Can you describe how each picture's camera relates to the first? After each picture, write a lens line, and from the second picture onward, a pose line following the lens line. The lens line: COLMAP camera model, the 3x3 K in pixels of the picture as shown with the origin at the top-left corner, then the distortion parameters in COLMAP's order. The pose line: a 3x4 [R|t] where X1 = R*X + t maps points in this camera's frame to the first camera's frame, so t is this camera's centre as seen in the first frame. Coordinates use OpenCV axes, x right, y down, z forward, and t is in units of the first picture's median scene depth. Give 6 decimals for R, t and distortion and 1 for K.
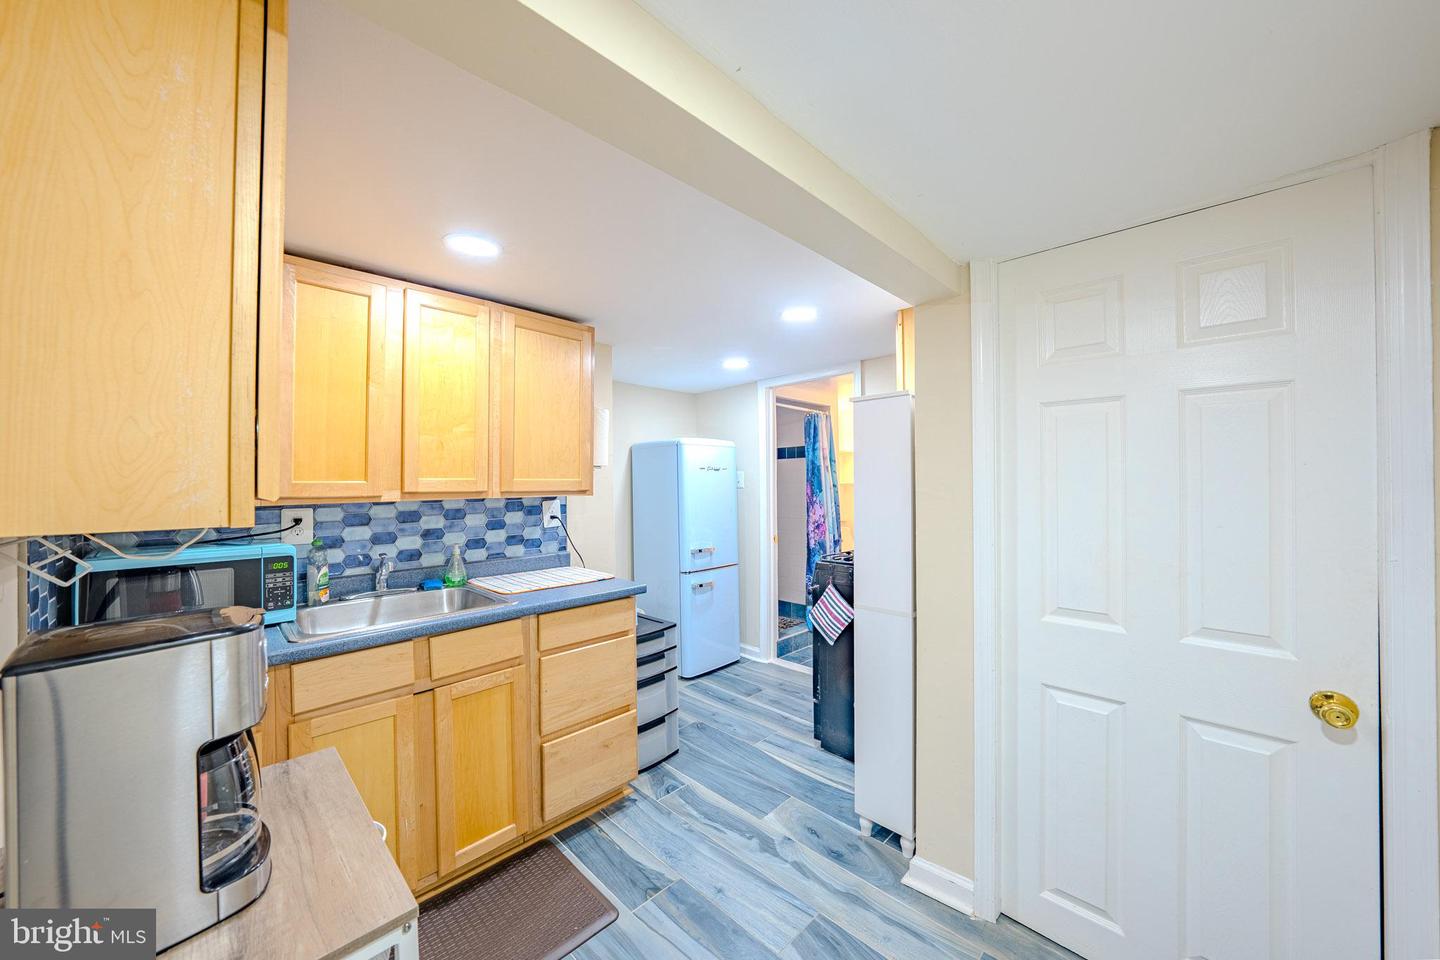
lens RADIAL K [[511.6, 0, 726.1], [0, 511.6, 478.5], [0, 0, 1]] dist [-0.030886, 0.006554]
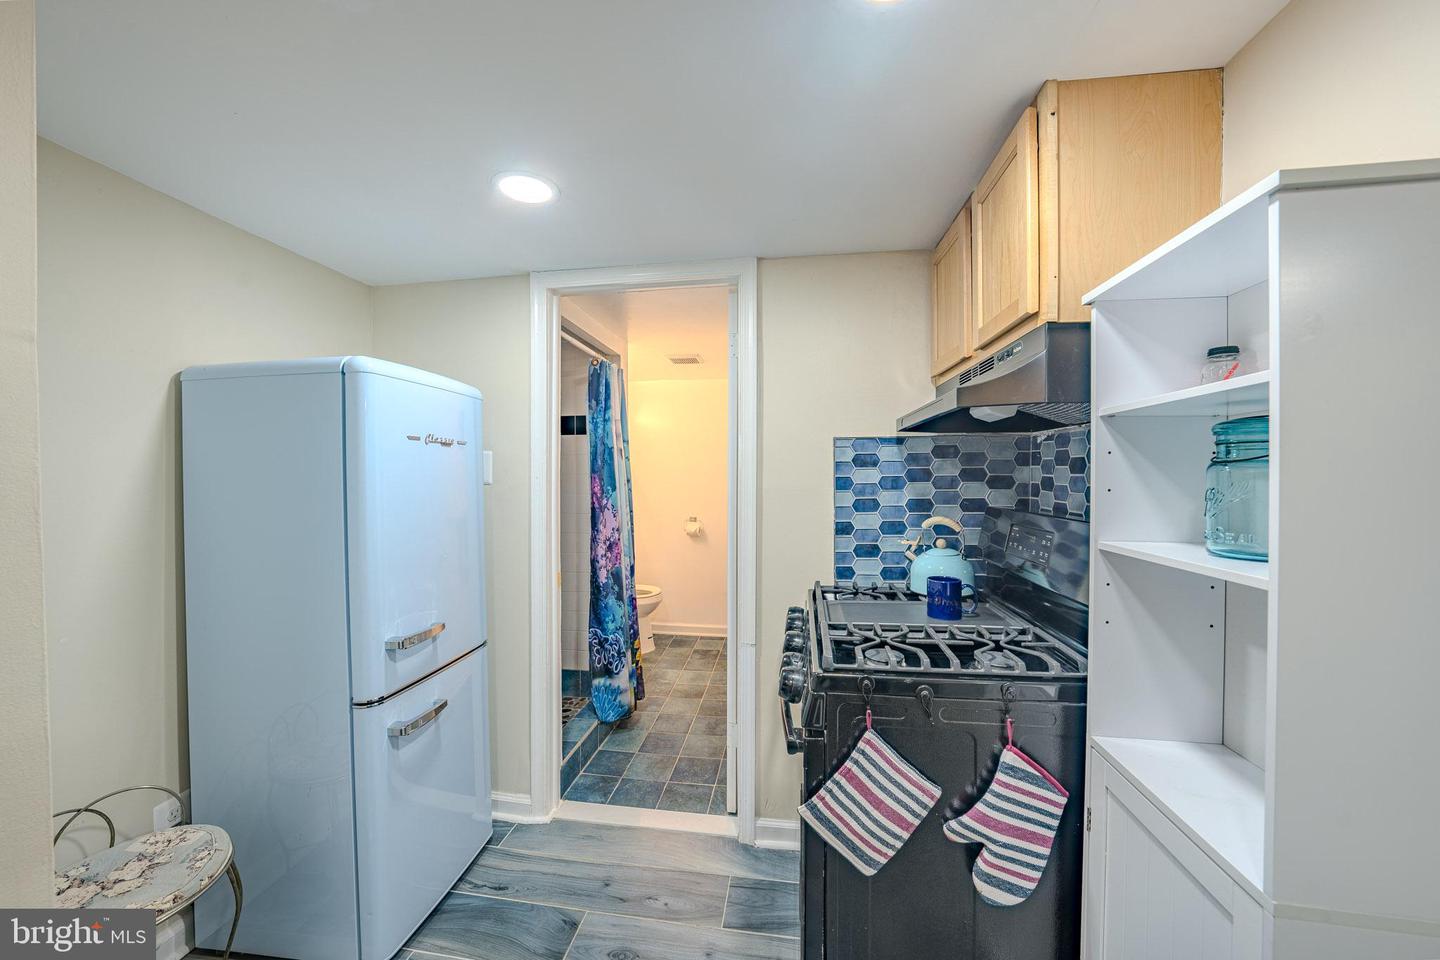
lens RADIAL K [[511.6, 0, 726.1], [0, 511.6, 478.5], [0, 0, 1]] dist [-0.030886, 0.006554]
pose [[0.807366, 0.005170, 0.590029, -0.074066], [-0.012651, 0.999883, 0.008549, 0.005558], [-0.589916, -0.014366, 0.807337, 0.457247]]
